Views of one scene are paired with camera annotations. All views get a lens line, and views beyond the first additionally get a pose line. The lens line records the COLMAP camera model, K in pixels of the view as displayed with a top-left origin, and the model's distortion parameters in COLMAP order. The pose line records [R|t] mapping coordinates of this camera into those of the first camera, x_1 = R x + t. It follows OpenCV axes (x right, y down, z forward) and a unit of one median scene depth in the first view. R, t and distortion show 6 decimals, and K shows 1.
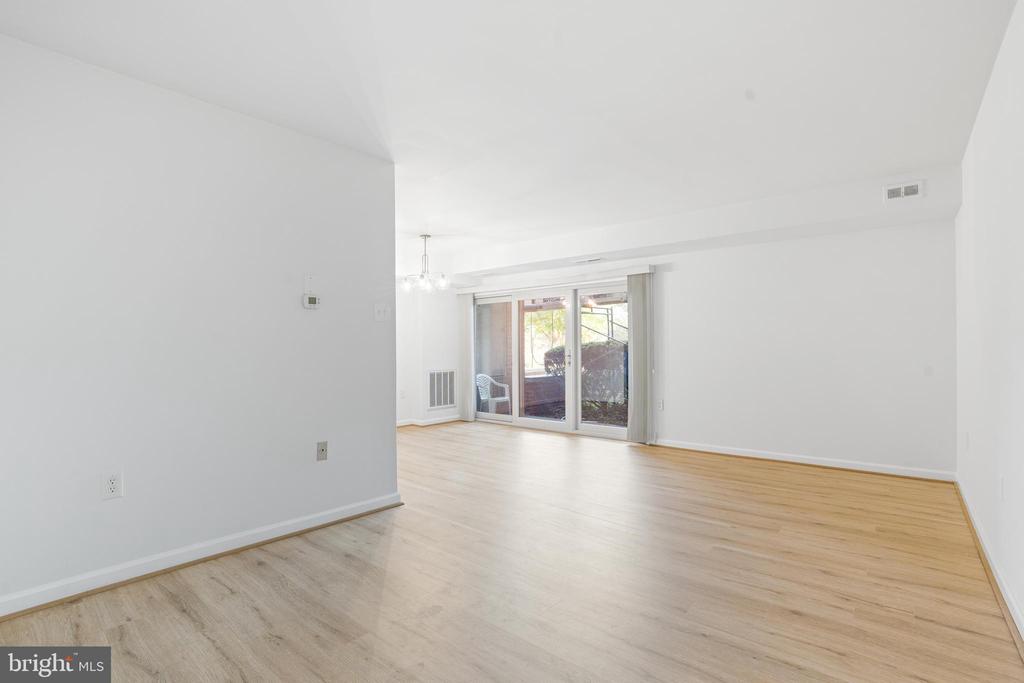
lens RADIAL K [[475.8, 0, 513.4], [0, 475.8, 352.7], [0, 0, 1]] dist [-0.069075, 0.025400]
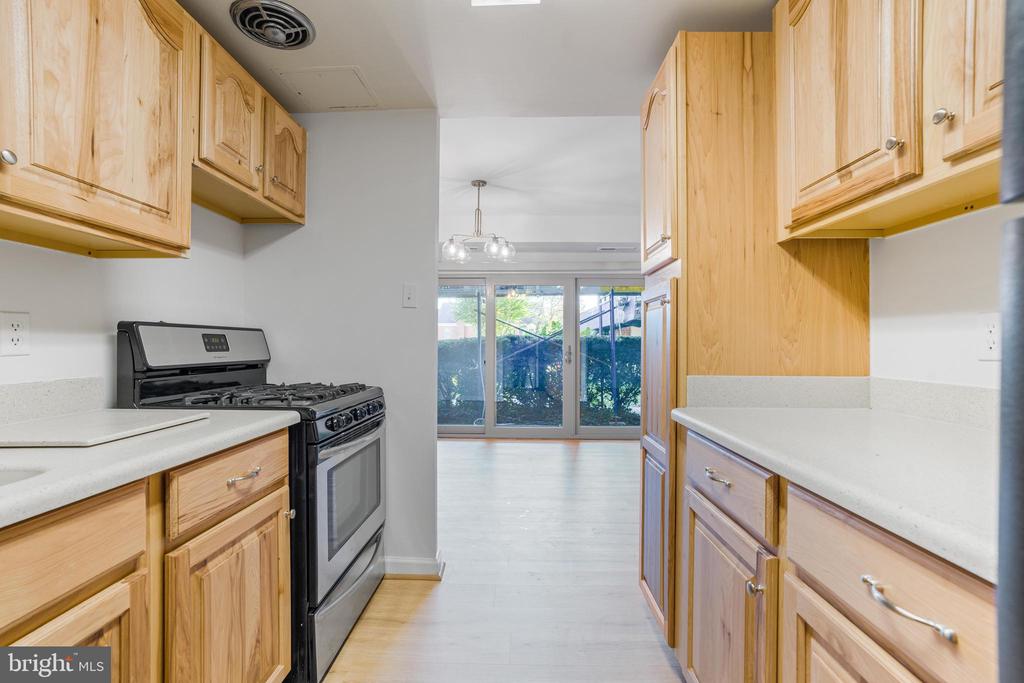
lens RADIAL K [[470.2, 0, 512.0], [0, 470.2, 341.5], [0, 0, 1]] dist [-0.046321, 0.023188]
pose [[0.789905, 0.012847, 0.613095, -0.443437], [-0.006460, 0.999899, -0.012629, -0.000994], [-0.613195, 0.006015, 0.789908, 0.327696]]
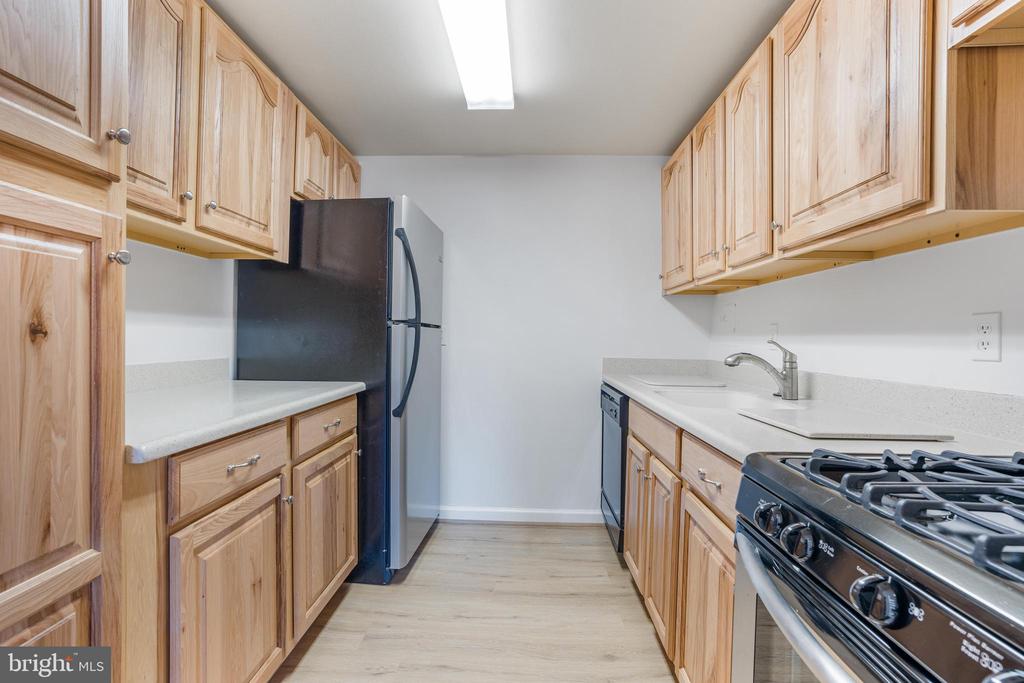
lens RADIAL K [[480.8, 0, 507.0], [0, 480.8, 337.1], [0, 0, 1]] dist [-0.057124, 0.025351]
pose [[-0.798860, -0.000841, -0.601516, -0.265257], [-0.008300, 0.999919, 0.009625, -0.004831], [0.601459, 0.012681, -0.798803, 0.599521]]
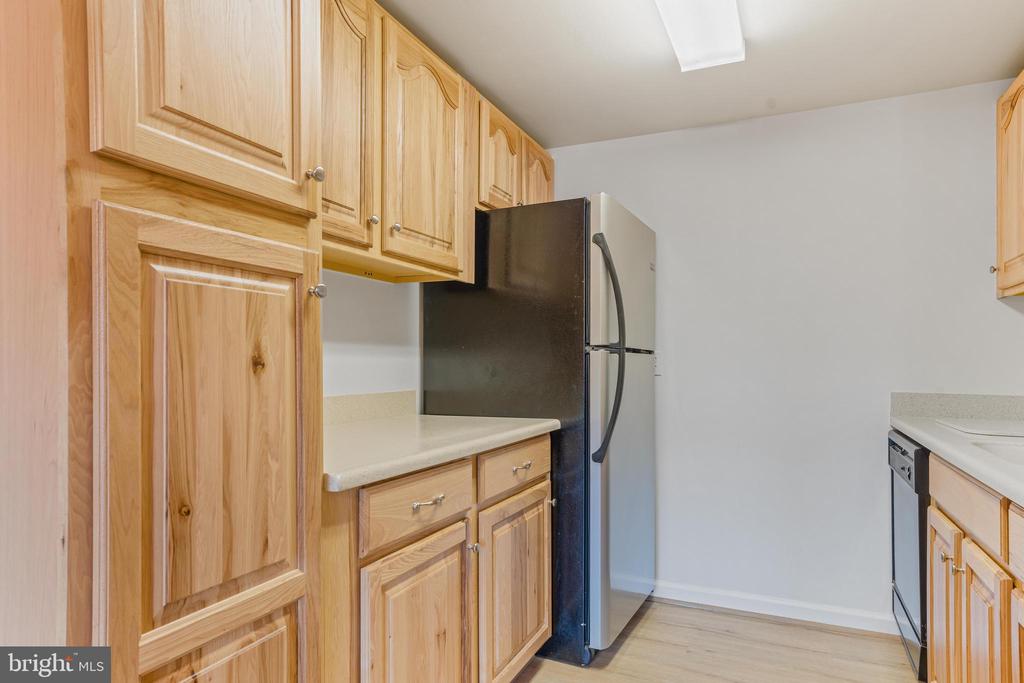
lens RADIAL K [[616.9, 0, 511.1], [0, 616.9, 365.7], [0, 0, 1]] dist [0.000184, 0.002002]
pose [[-0.965241, 0.008061, -0.261238, -0.264674], [0.005666, 0.999935, 0.009919, -0.004811], [0.261301, 0.008094, -0.965223, 0.614468]]
